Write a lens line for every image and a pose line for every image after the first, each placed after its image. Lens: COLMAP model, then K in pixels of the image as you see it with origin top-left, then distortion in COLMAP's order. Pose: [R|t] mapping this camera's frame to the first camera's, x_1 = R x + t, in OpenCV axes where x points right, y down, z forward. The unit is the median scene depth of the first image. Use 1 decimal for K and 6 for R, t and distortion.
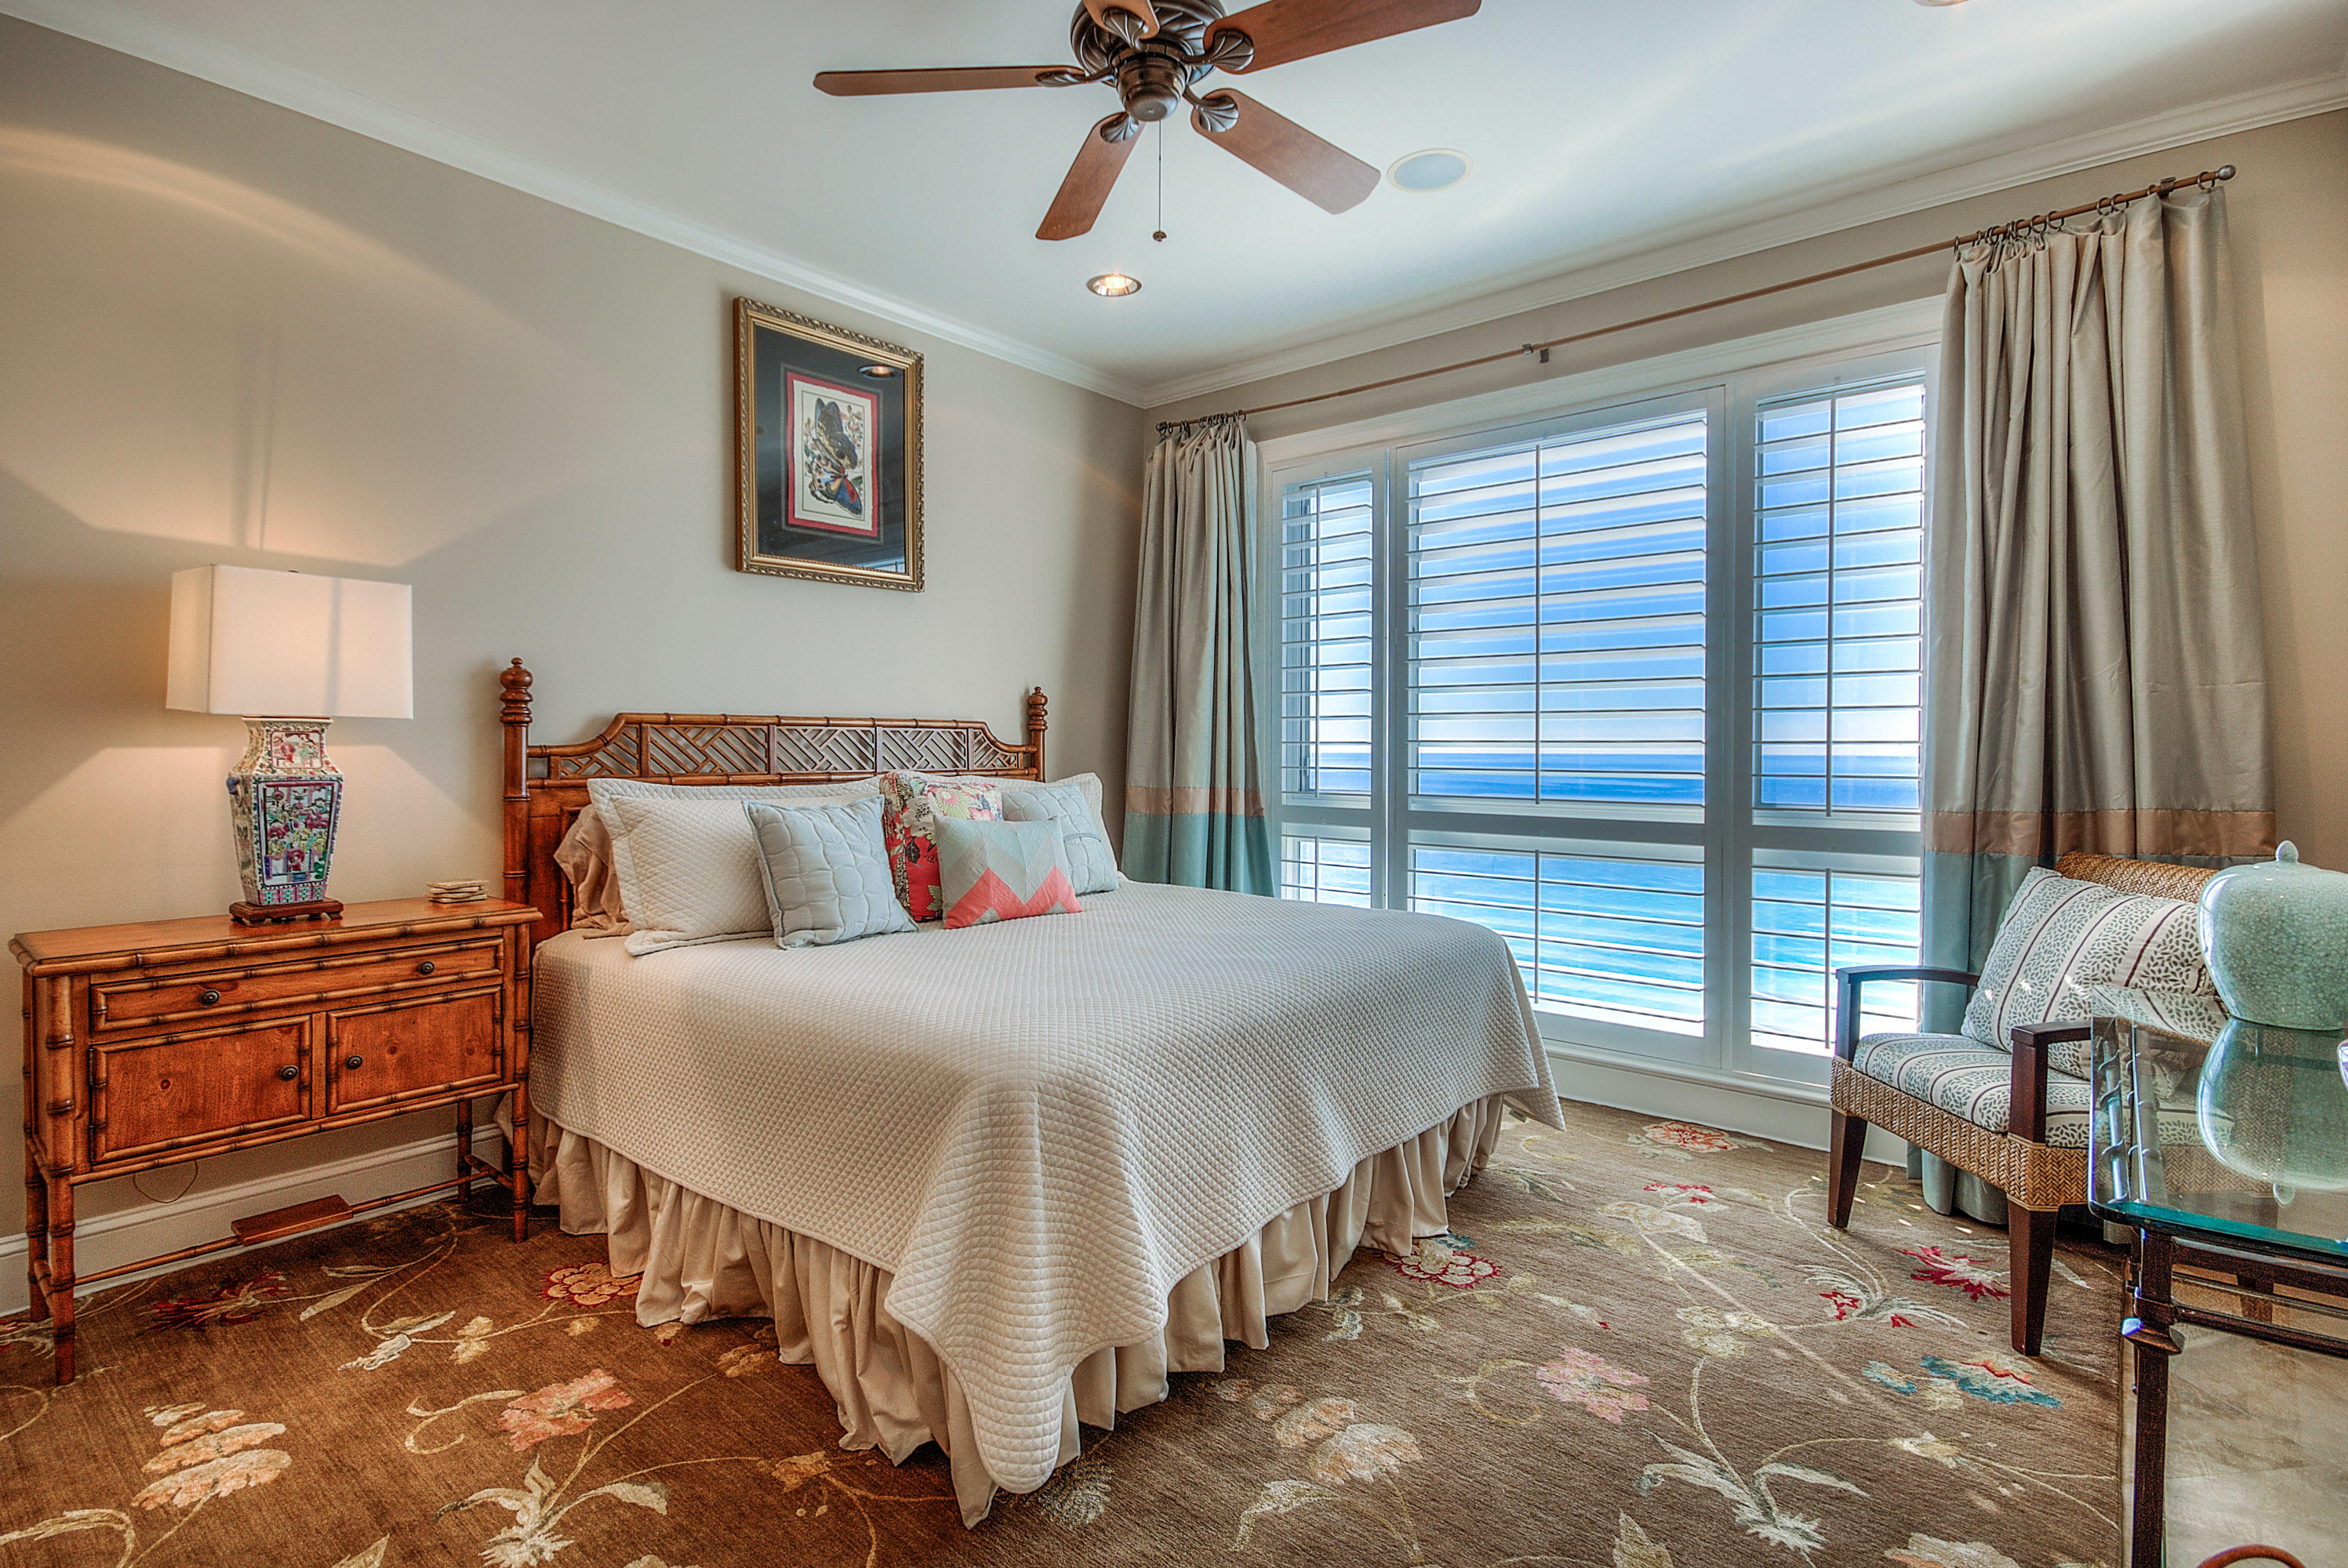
lens RADIAL K [[1137.8, 0, 1178.0], [0, 1137.8, 777.9], [0, 0, 1]] dist [0.002294, 0.000361]
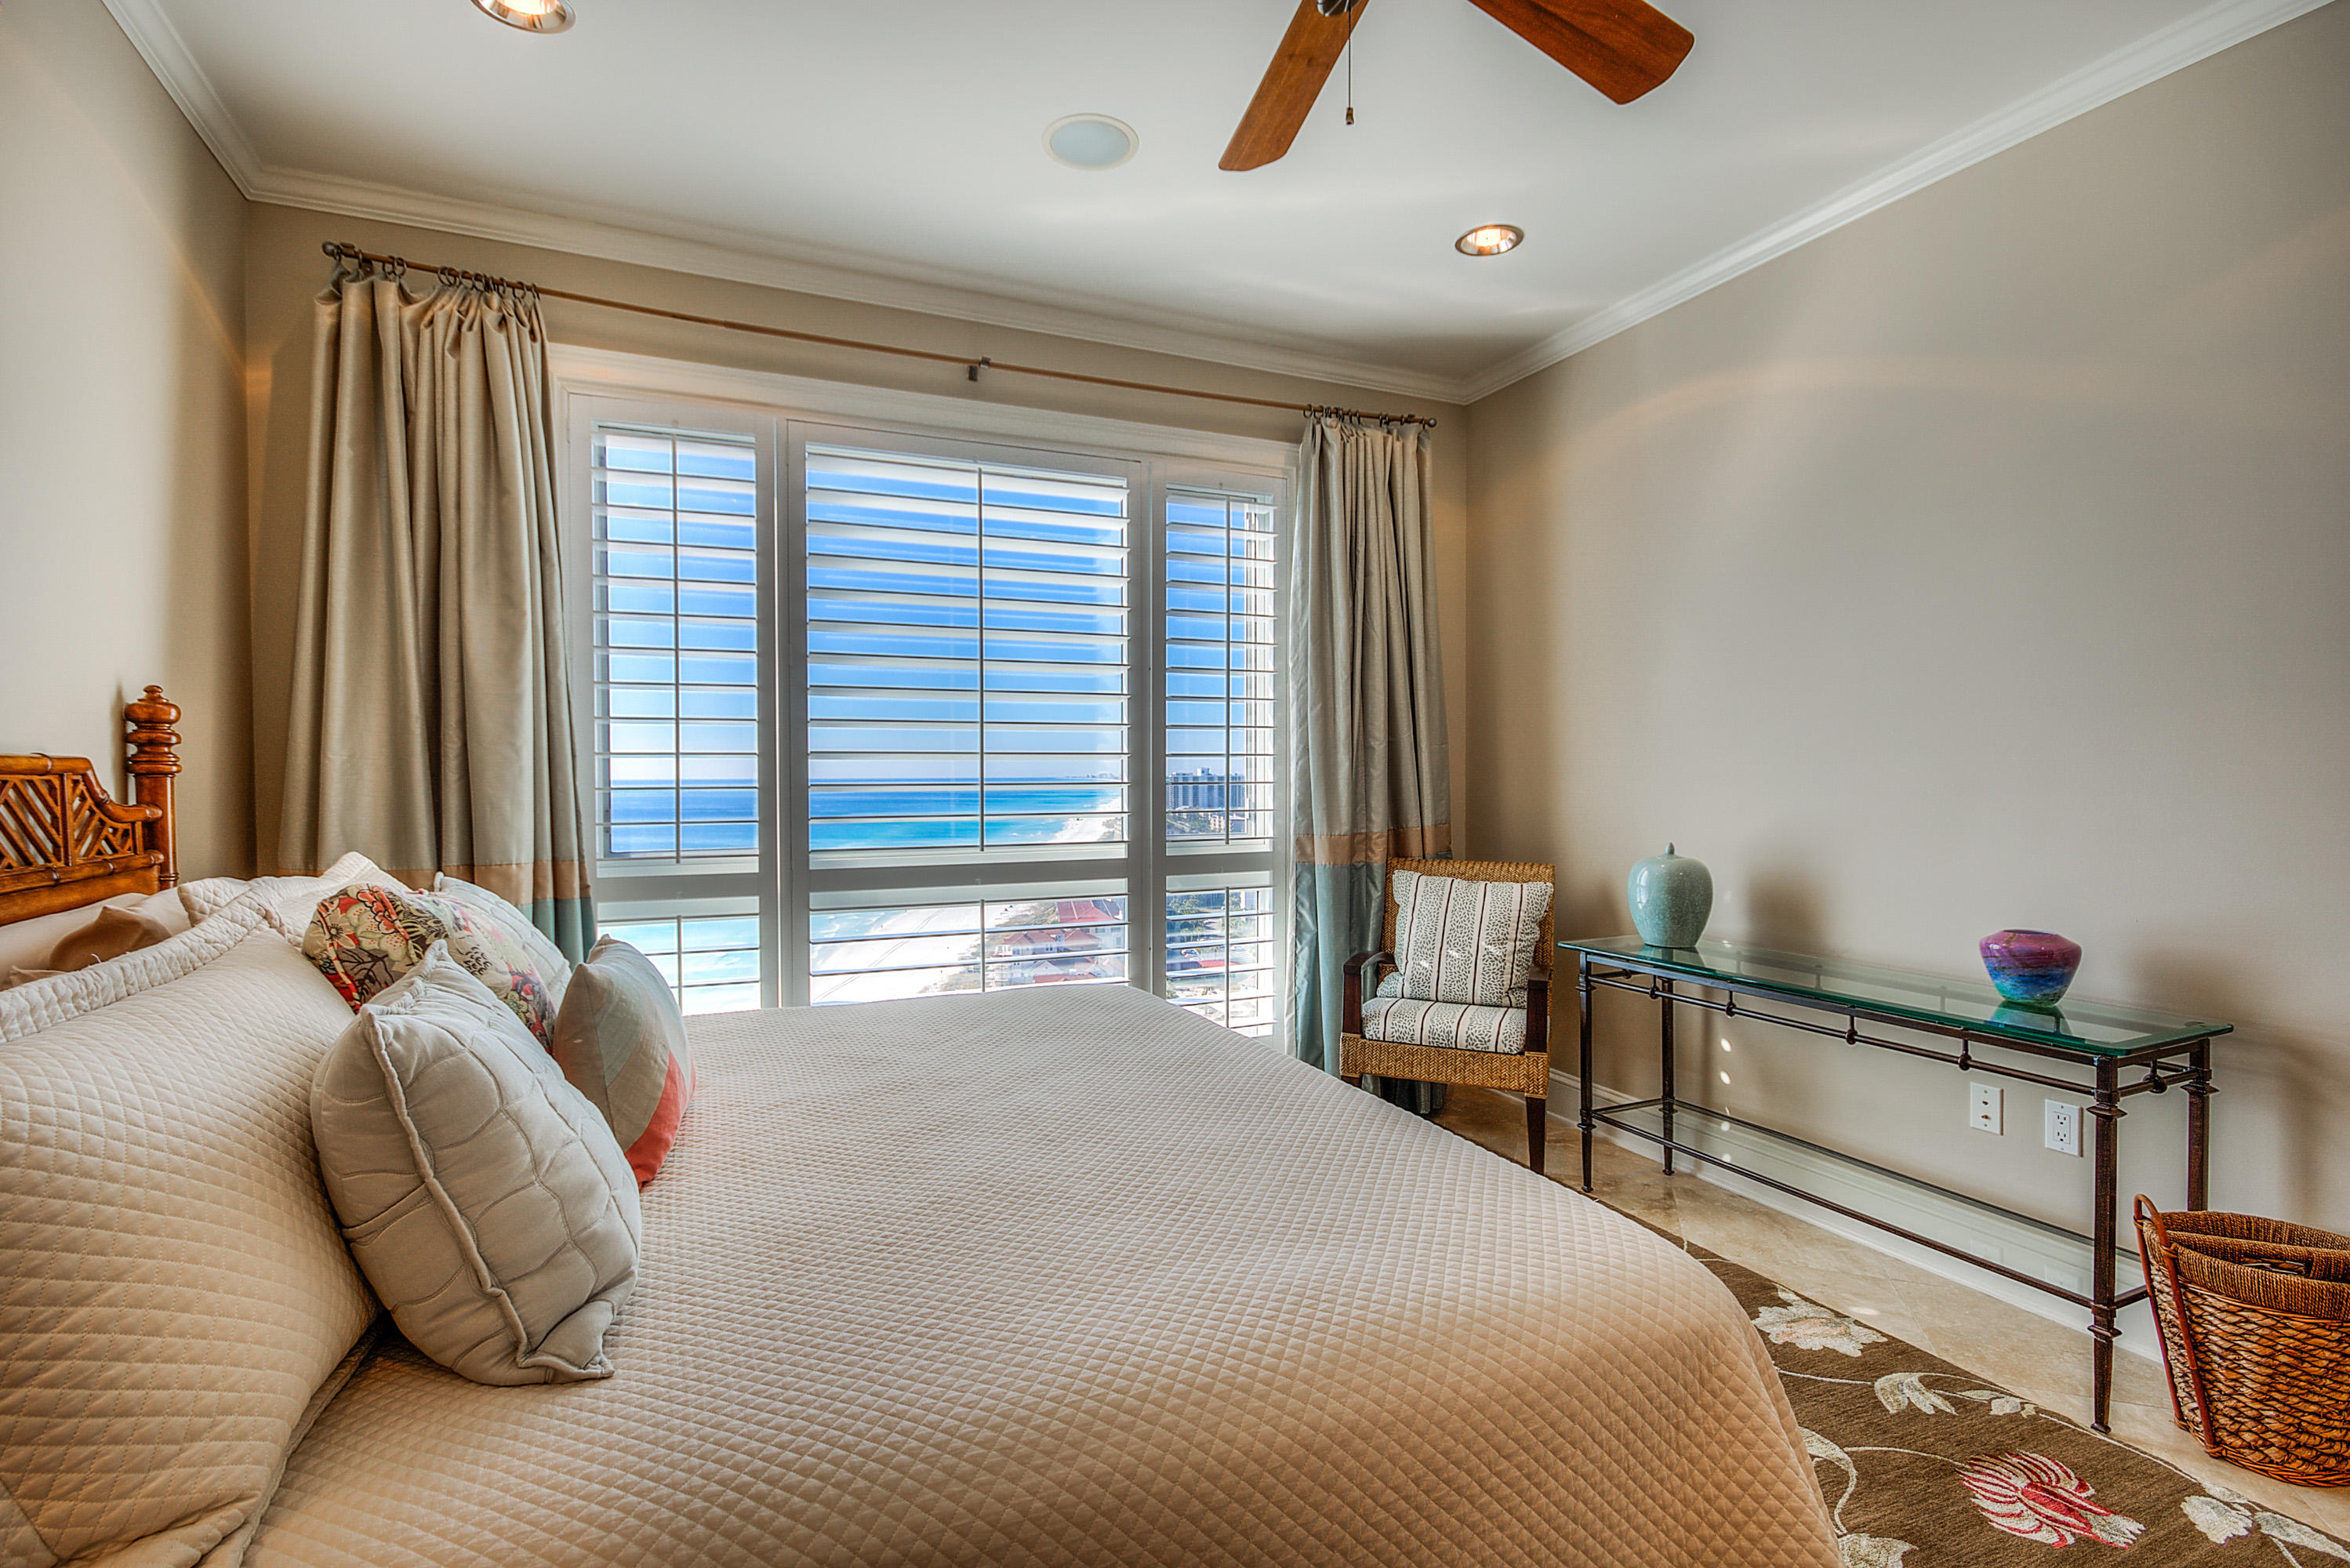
lens RADIAL K [[1119.4, 0, 1163.3], [0, 1119.4, 785.6], [0, 0, 1]] dist [-0.000151, -0.000927]
pose [[0.416037, -0.018144, 0.909166, -0.453075], [0.027786, 0.999588, 0.007233, -0.032849], [-0.908923, 0.022253, 0.416370, 0.475647]]
